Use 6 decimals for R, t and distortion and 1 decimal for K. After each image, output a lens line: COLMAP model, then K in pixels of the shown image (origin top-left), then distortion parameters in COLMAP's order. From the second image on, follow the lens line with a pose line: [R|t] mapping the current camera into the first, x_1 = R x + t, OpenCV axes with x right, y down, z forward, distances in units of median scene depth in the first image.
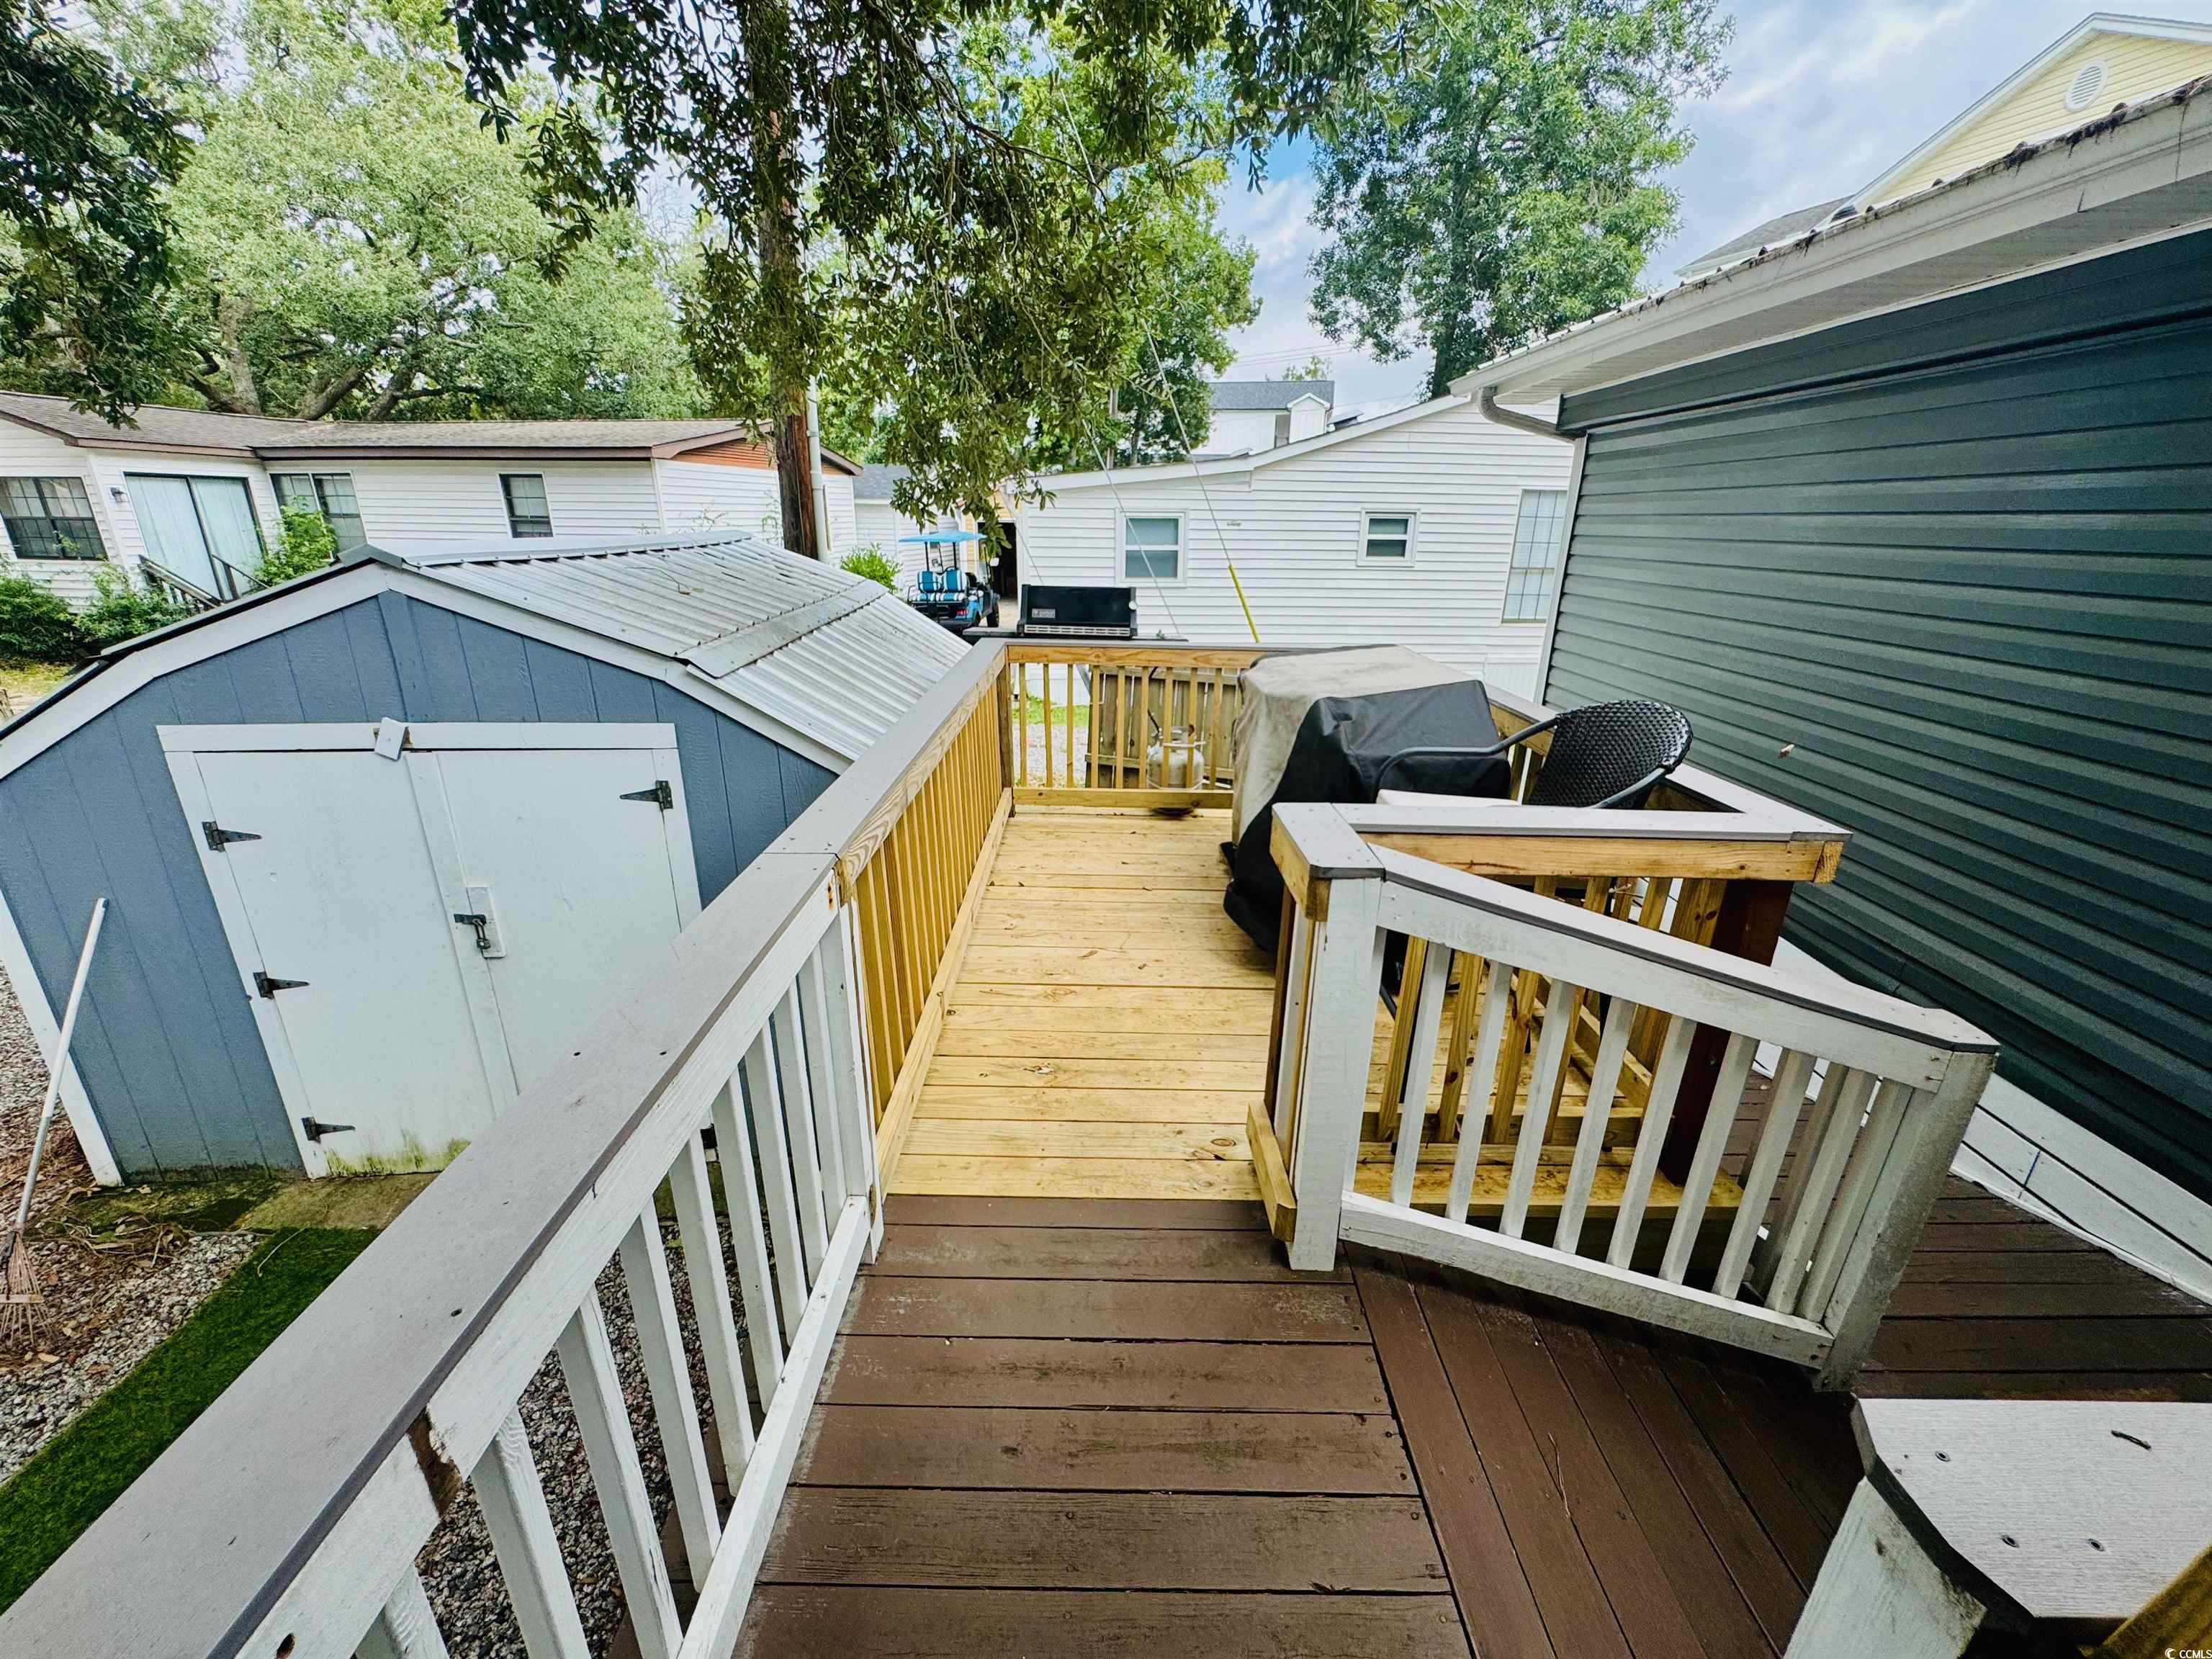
lens RADIAL K [[893.2, 0, 1100.0], [0, 893.2, 822.1], [0, 0, 1]] dist [-0.001668, 0.000621]
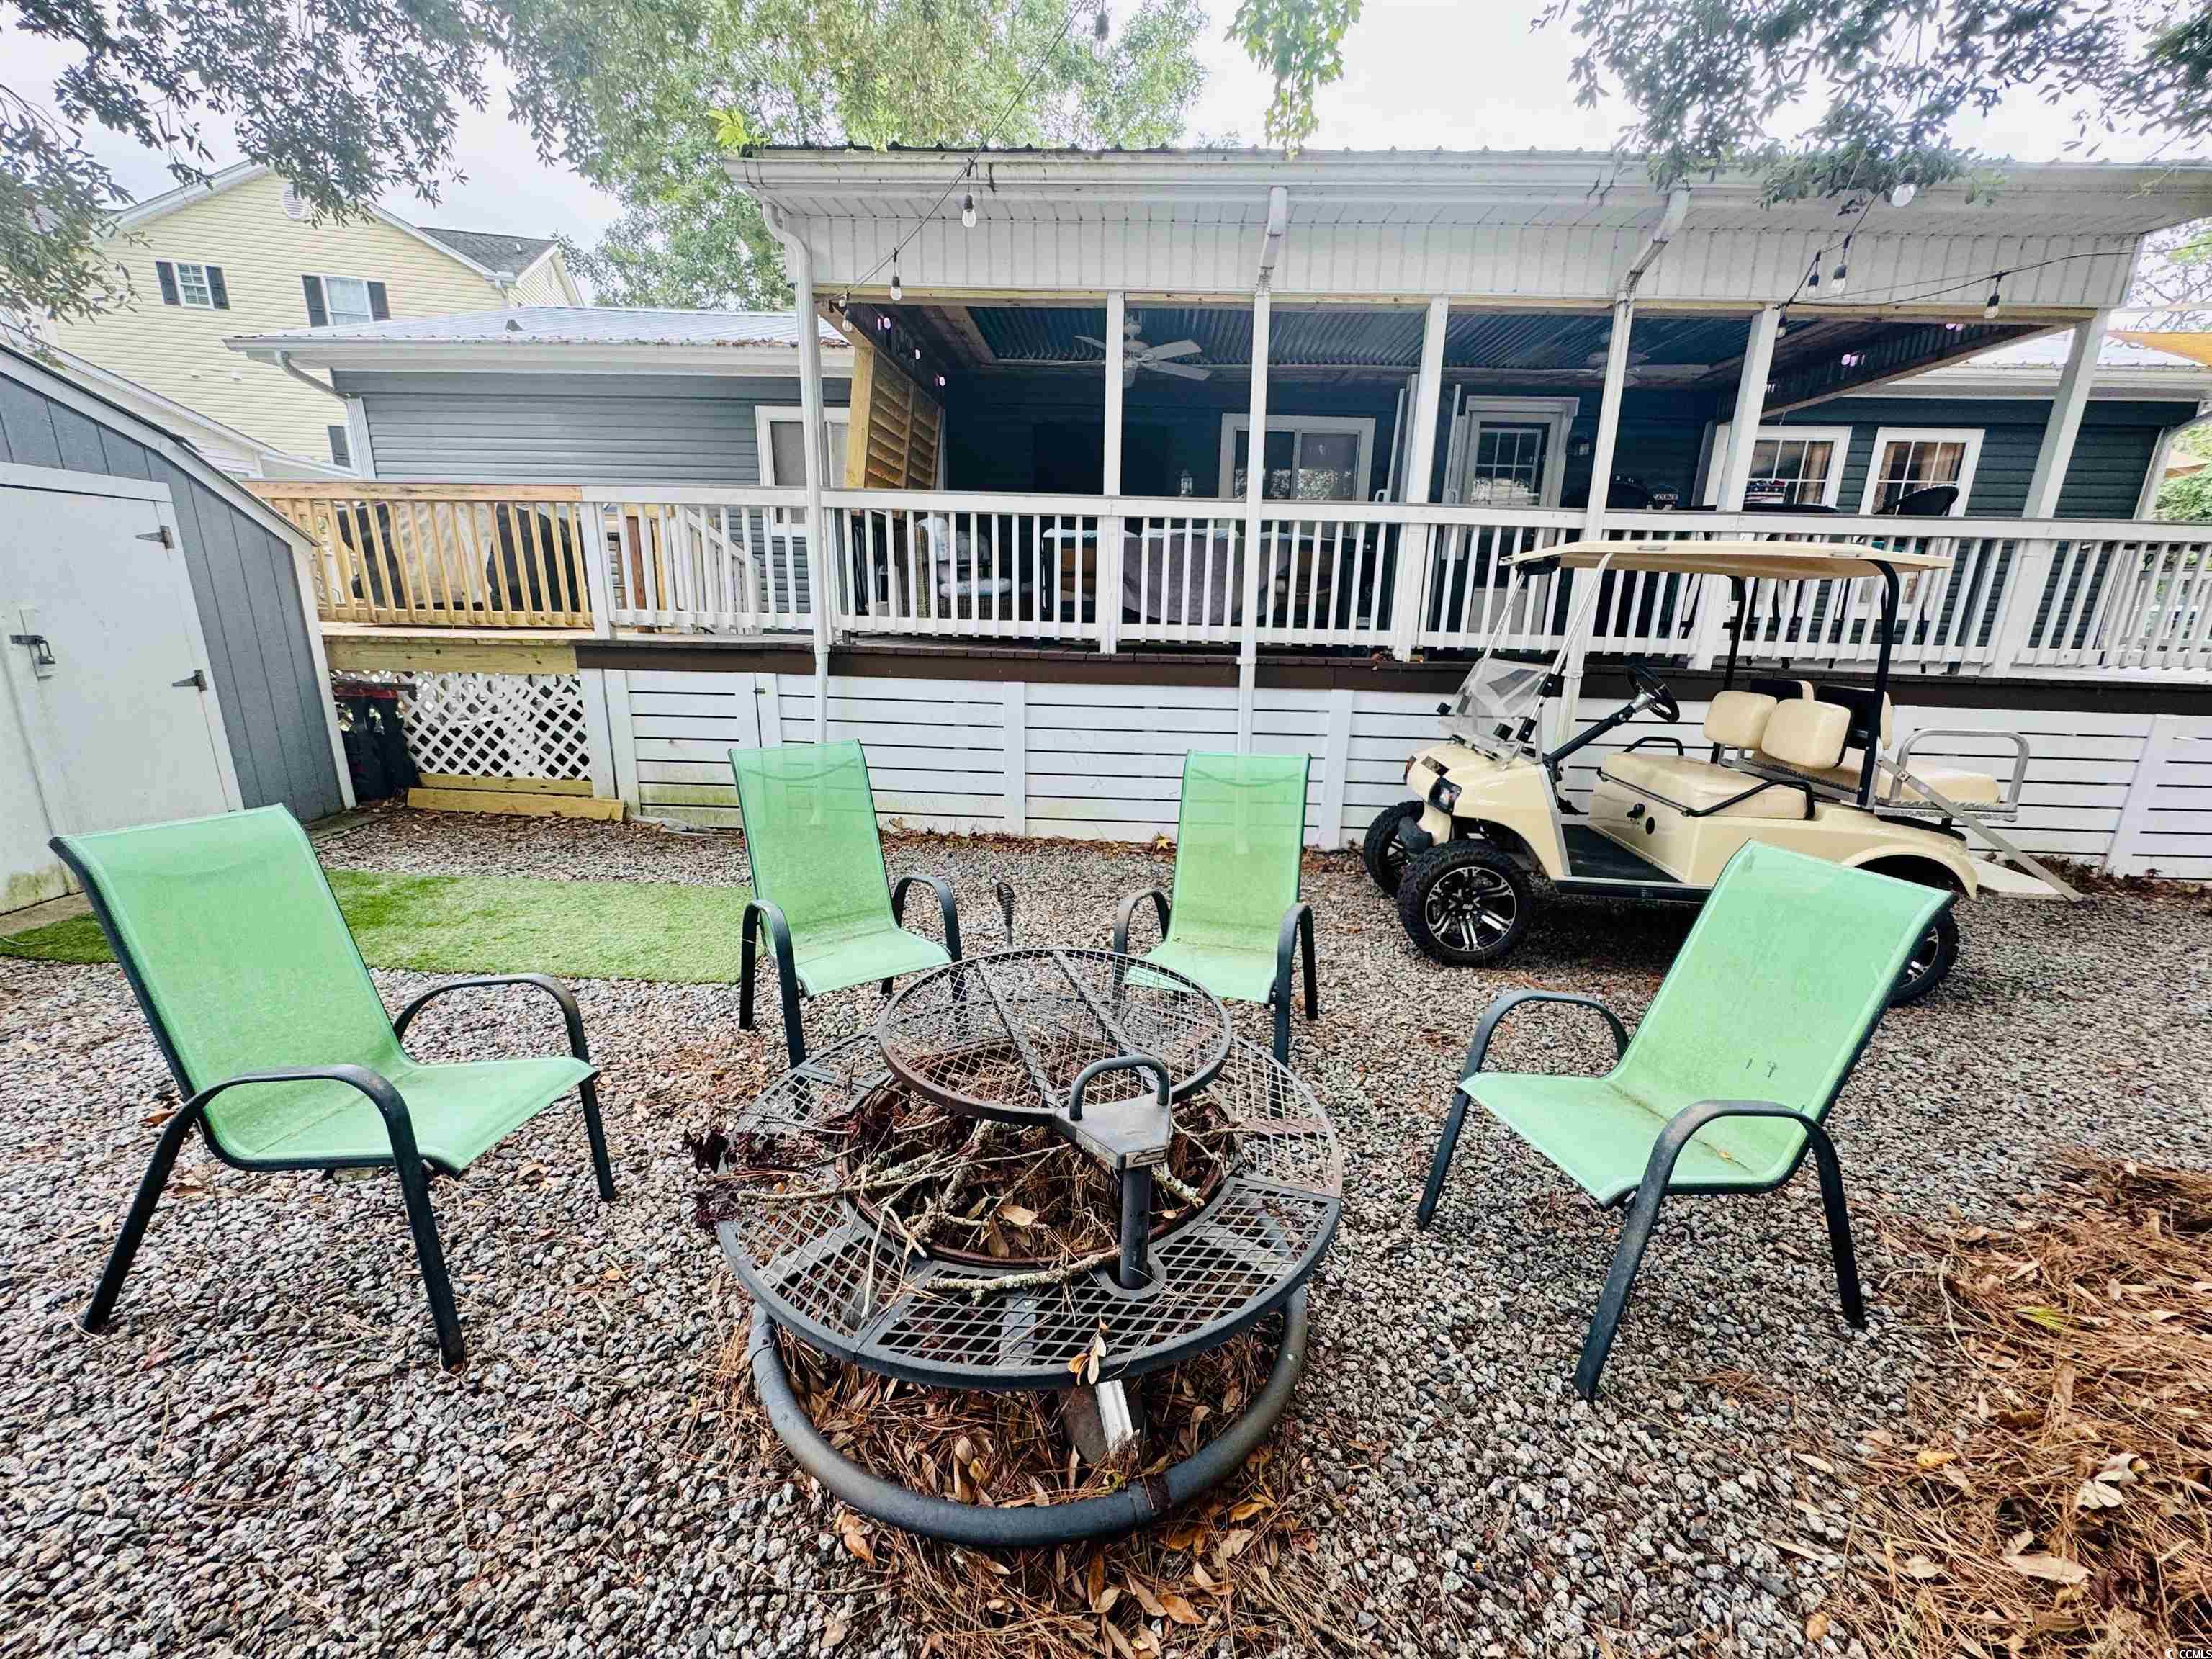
lens RADIAL K [[893.2, 0, 1100.0], [0, 893.2, 822.1], [0, 0, 1]] dist [-0.001668, 0.000621]
pose [[0.030606, -0.256980, 0.965932, -1.855705], [0.300701, 0.923983, 0.236292, 0.476900], [-0.953227, 0.283225, 0.105554, -0.399751]]
